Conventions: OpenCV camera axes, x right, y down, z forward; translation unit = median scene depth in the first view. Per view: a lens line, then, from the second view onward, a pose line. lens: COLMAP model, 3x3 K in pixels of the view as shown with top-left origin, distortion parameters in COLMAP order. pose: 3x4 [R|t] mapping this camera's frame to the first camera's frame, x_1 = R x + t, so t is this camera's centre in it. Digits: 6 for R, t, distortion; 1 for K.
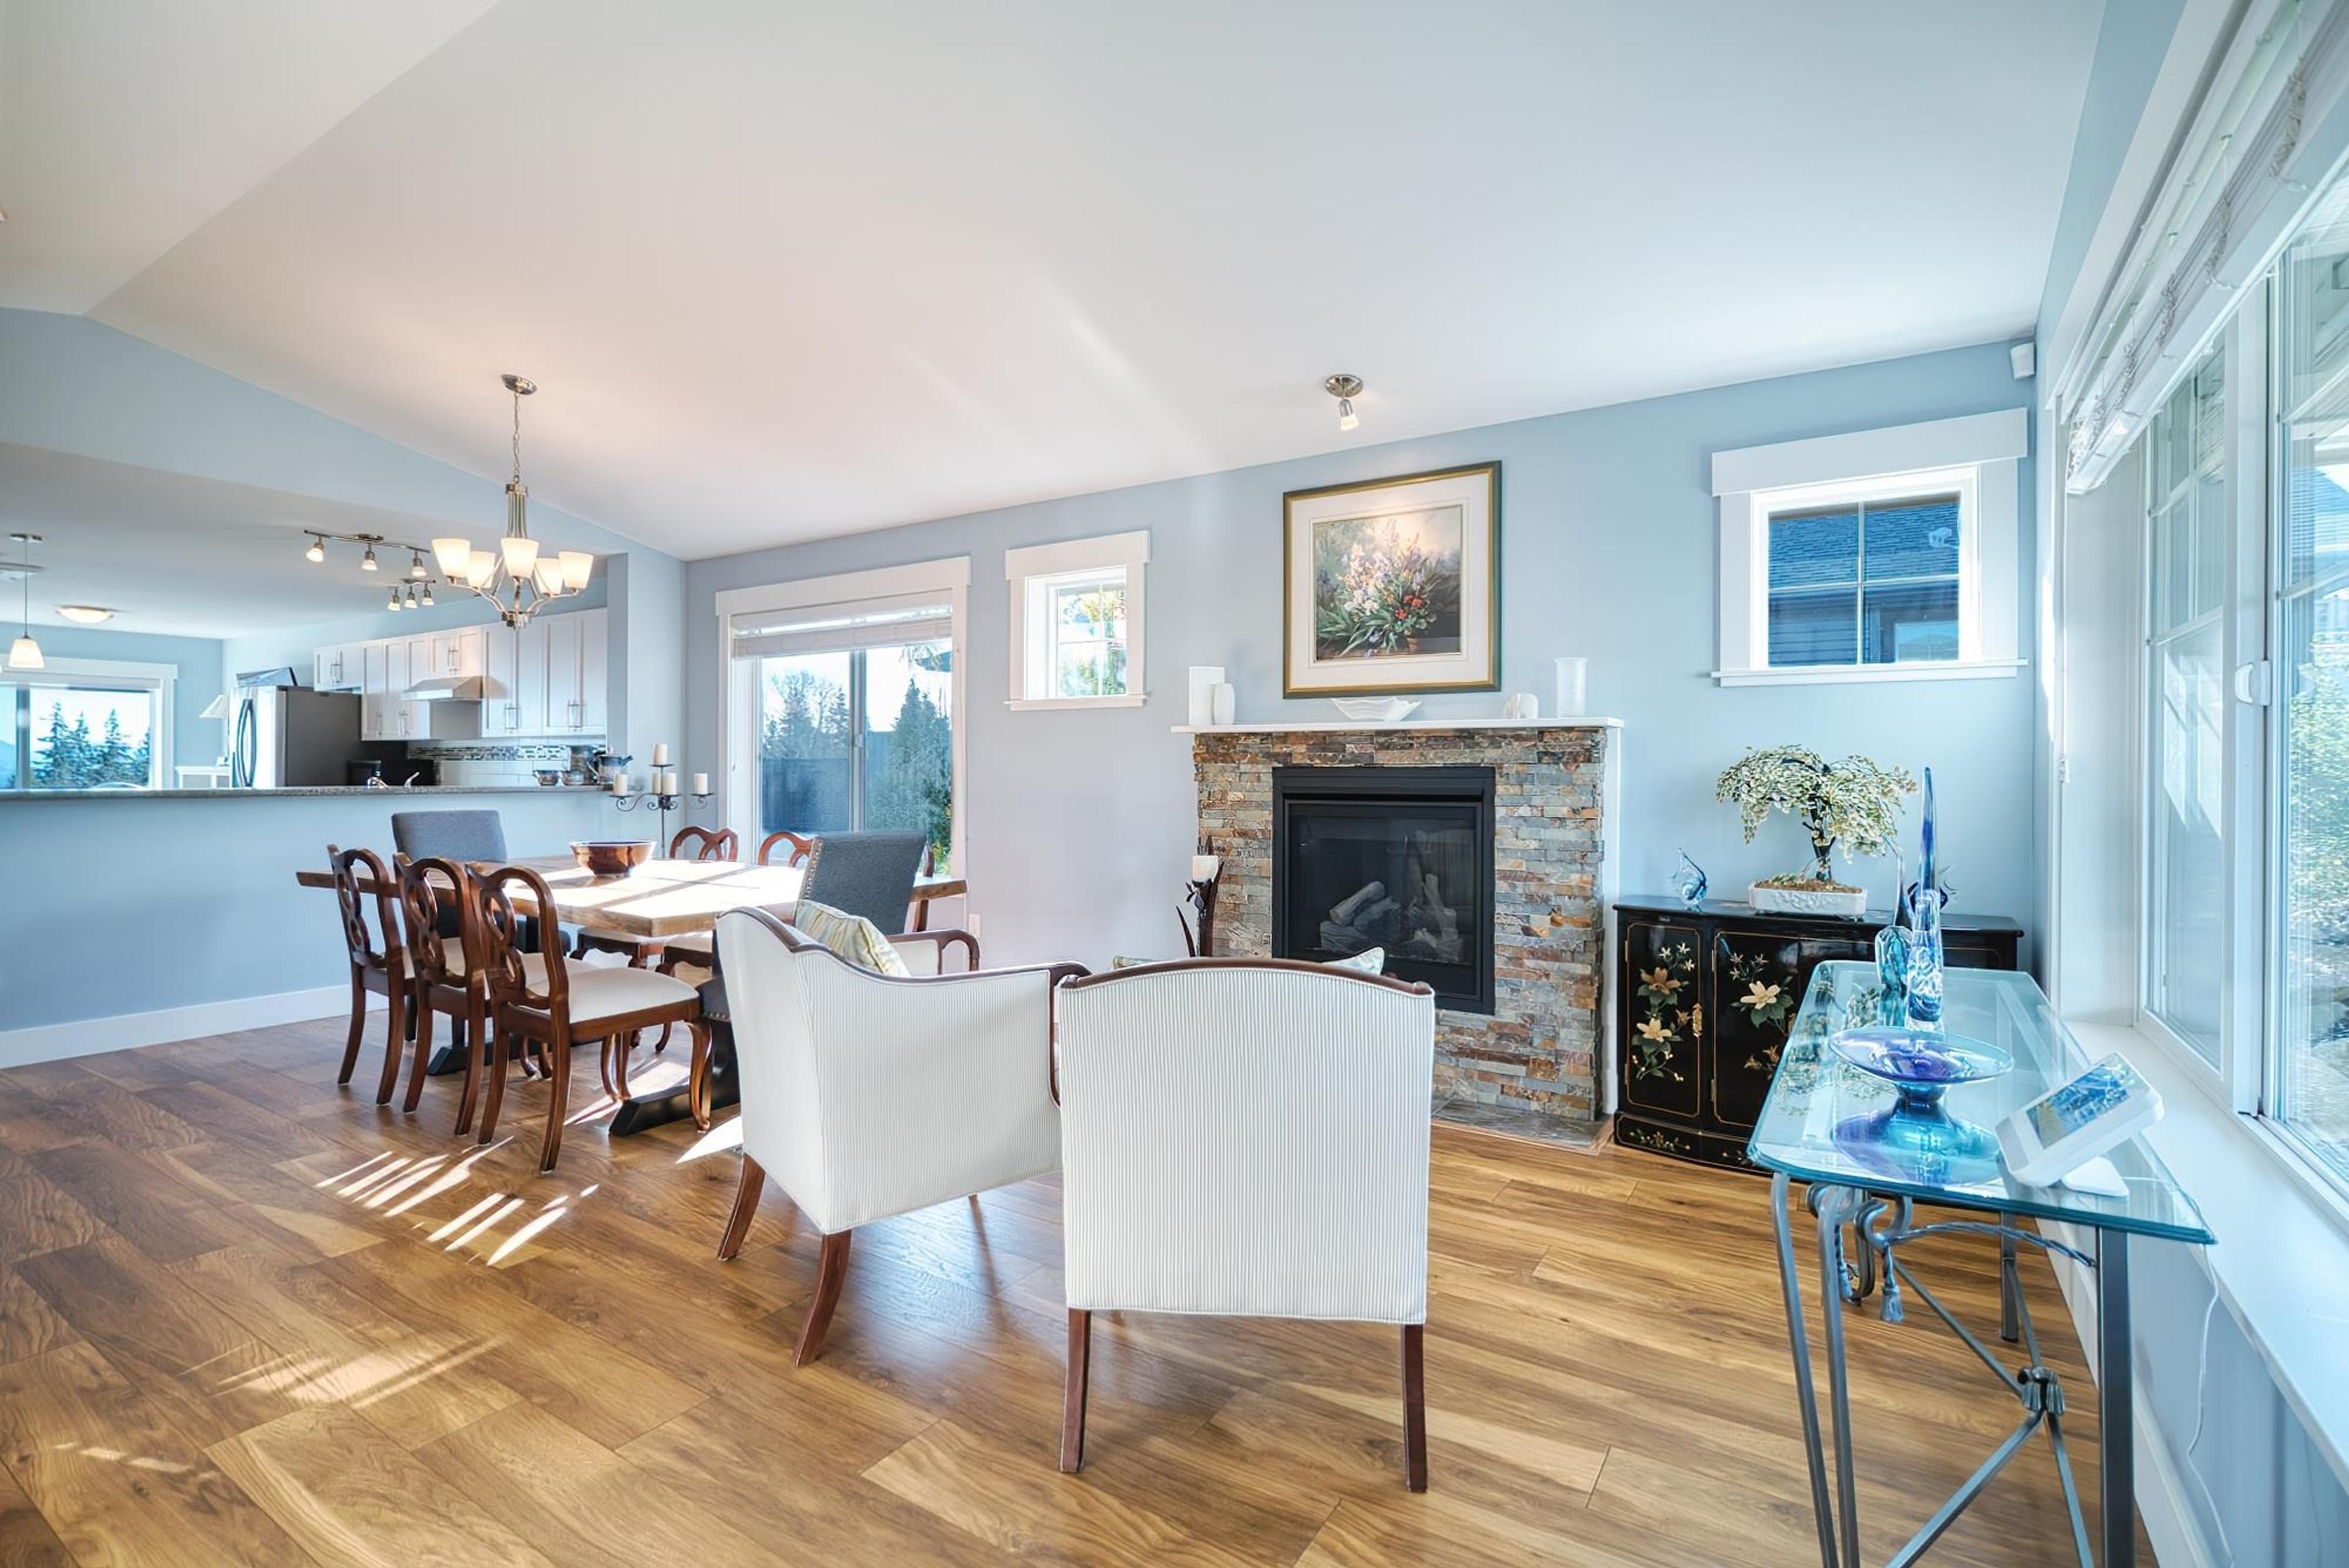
lens RADIAL K [[1089.0, 0, 1185.4], [0, 1089.0, 772.3], [0, 0, 1]] dist [-0.002103, -0.000136]
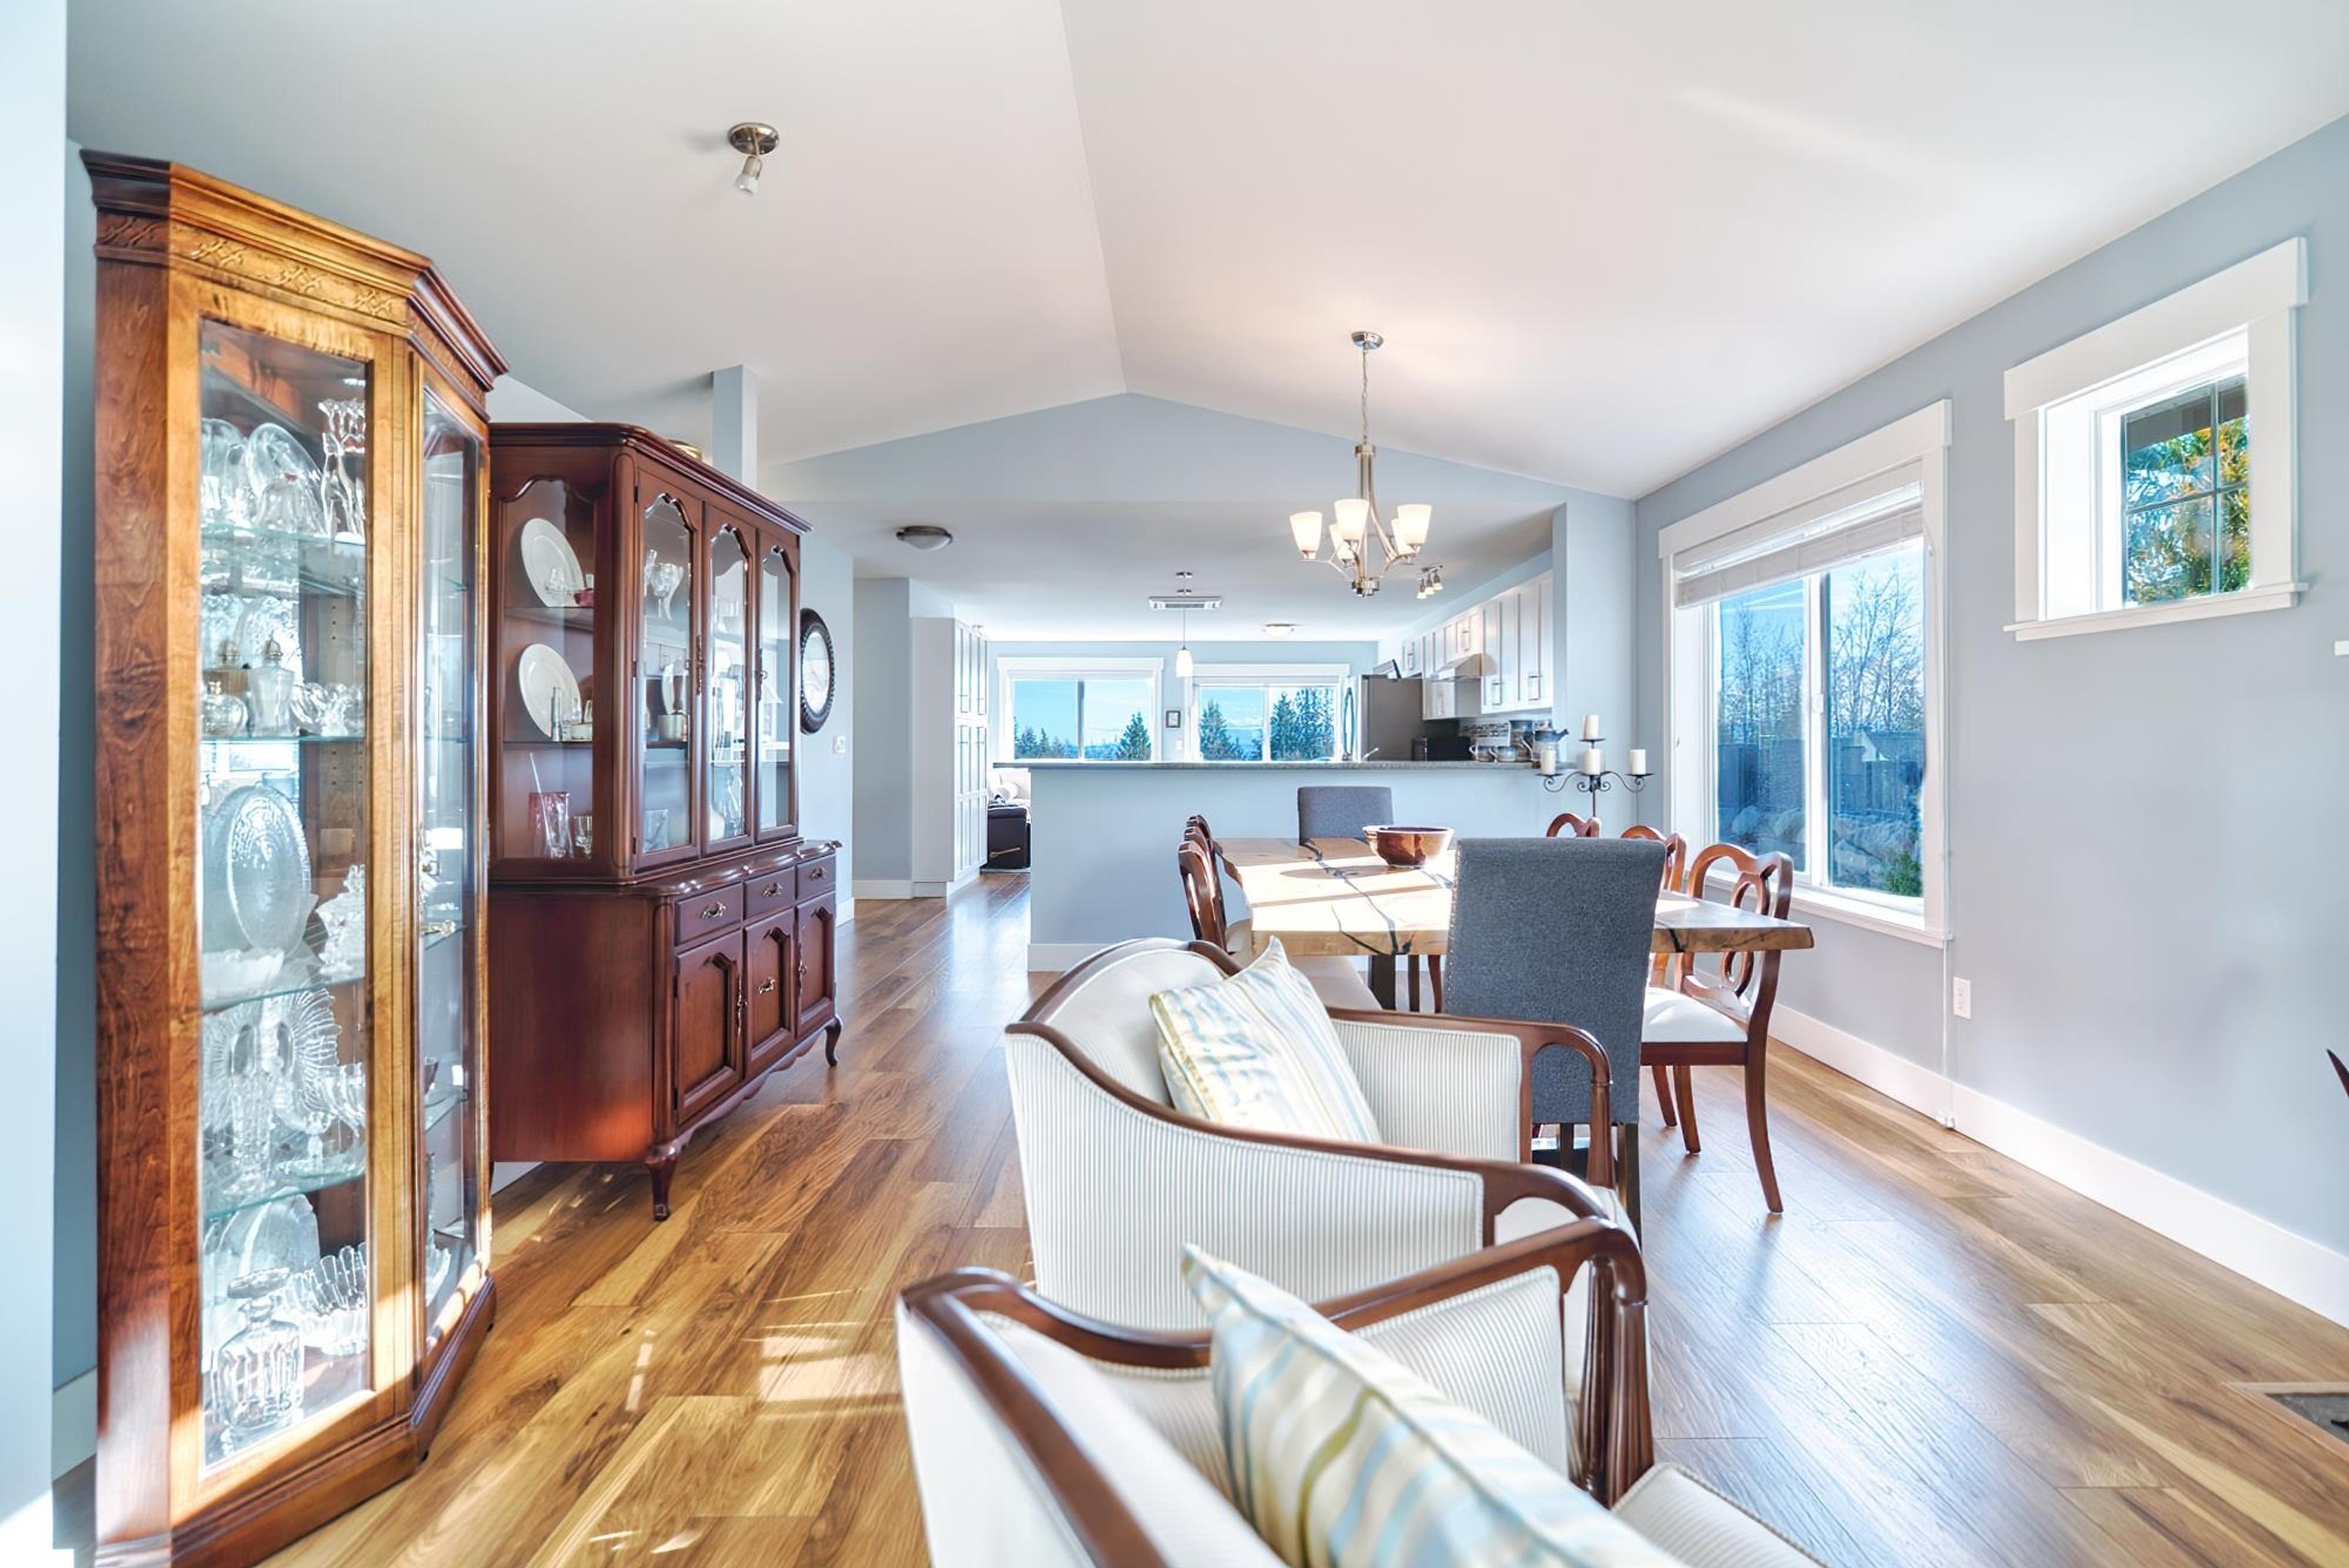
lens RADIAL K [[1111.1, 0, 1189.8], [0, 1111.1, 736.4], [0, 0, 1]] dist [-0.014614, 0.010423]
pose [[0.544347, -0.011572, -0.838781, 0.123820], [0.001855, 0.999919, -0.012591, 0.002121], [0.838858, 0.005298, 0.544324, 0.386592]]
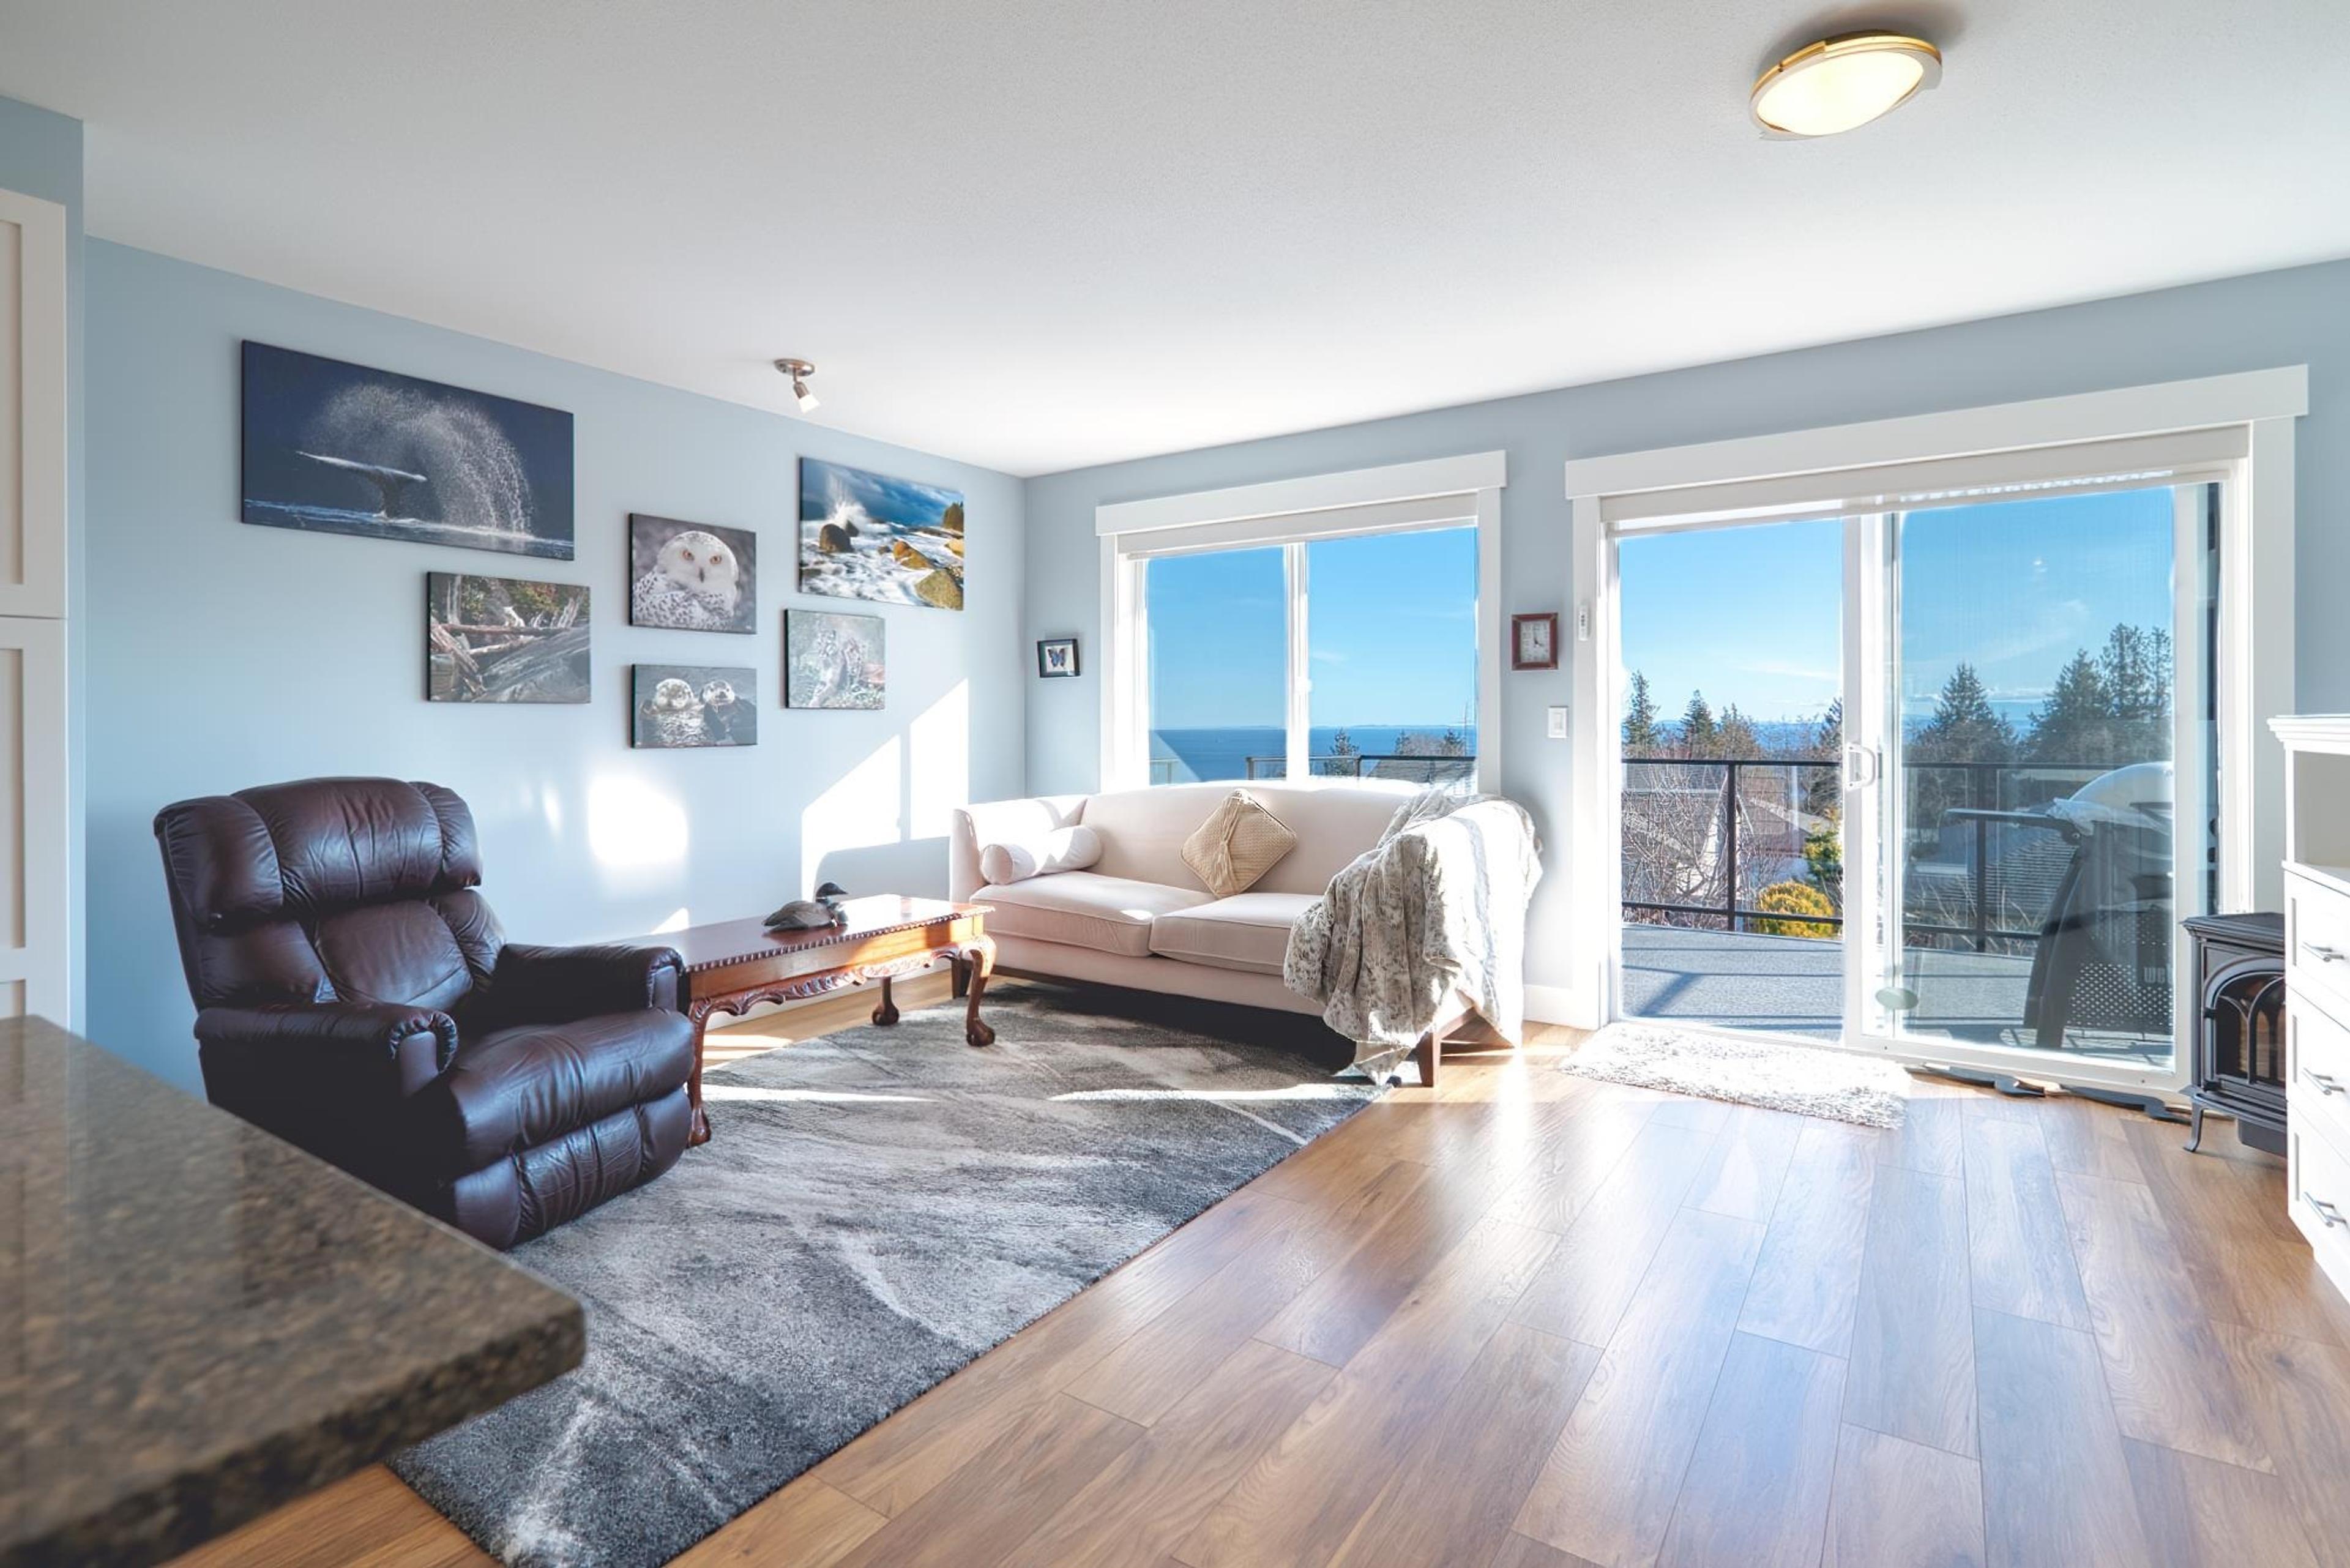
lens RADIAL K [[1137.7, 0, 1190.2], [0, 1137.7, 725.6], [0, 0, 1]] dist [-0.004386, -0.000769]
pose [[-0.011469, -0.002608, -0.999931, -1.658804], [0.001084, 0.999996, -0.002620, -0.007914], [0.999934, -0.001114, -0.011466, 1.867985]]
